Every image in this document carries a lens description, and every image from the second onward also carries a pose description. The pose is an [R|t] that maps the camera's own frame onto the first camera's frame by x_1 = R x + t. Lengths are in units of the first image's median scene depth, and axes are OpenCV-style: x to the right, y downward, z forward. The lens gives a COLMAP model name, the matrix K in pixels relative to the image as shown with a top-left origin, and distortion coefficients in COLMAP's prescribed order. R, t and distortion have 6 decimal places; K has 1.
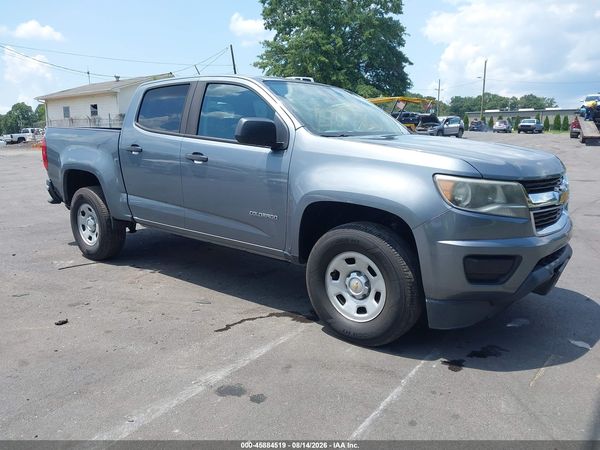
lens RADIAL K [[476.3, 0, 303.7], [0, 476.3, 223.9], [0, 0, 1]] dist [0.004500, -0.009528]
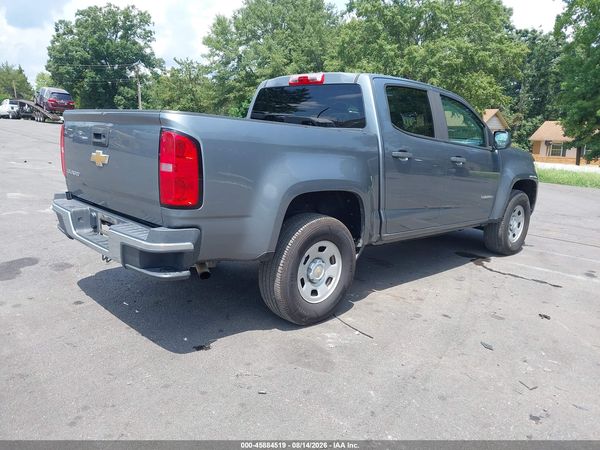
lens RADIAL K [[476.3, 0, 303.7], [0, 476.3, 223.9], [0, 0, 1]] dist [0.004500, -0.009528]
pose [[0.111653, -0.182945, 0.976762, -1.466611], [0.134010, 0.976702, 0.167615, -0.239472], [-0.984670, 0.112181, 0.133568, 1.259050]]
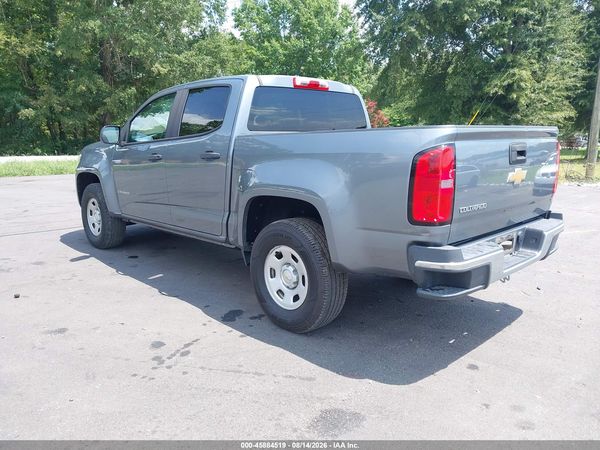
lens RADIAL K [[473.4, 0, 297.4], [0, 473.4, 234.6], [0, 0, 1]] dist [0.004709, -0.002582]
pose [[-0.992700, -0.020156, 0.118912, -0.420188], [0.027218, 0.923065, 0.383681, -0.479992], [-0.117497, 0.384117, -0.915778, 2.494993]]
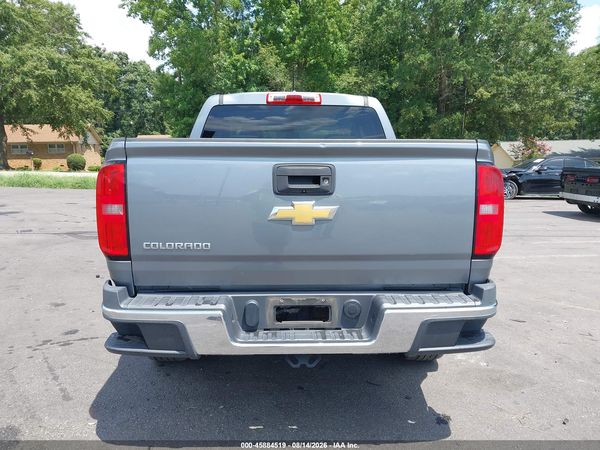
lens RADIAL K [[476.3, 0, 303.7], [0, 476.3, 223.9], [0, 0, 1]] dist [0.004500, -0.009528]
pose [[-0.667487, -0.105968, 0.737043, -1.080655], [0.130511, 0.957851, 0.255909, -0.383647], [-0.733095, 0.267007, -0.625523, 2.035715]]
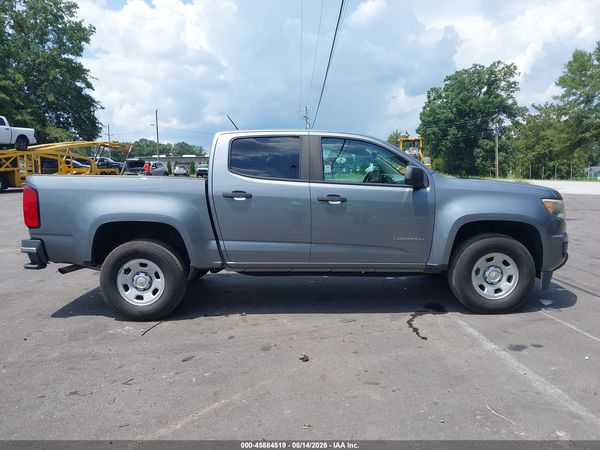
lens RADIAL K [[476.3, 0, 303.7], [0, 476.3, 223.9], [0, 0, 1]] dist [0.004500, -0.009528]
pose [[0.770080, -0.074109, 0.633629, -1.047530], [0.131509, 0.990338, -0.044000, -0.036516], [-0.624246, 0.117211, 0.772385, 0.147519]]
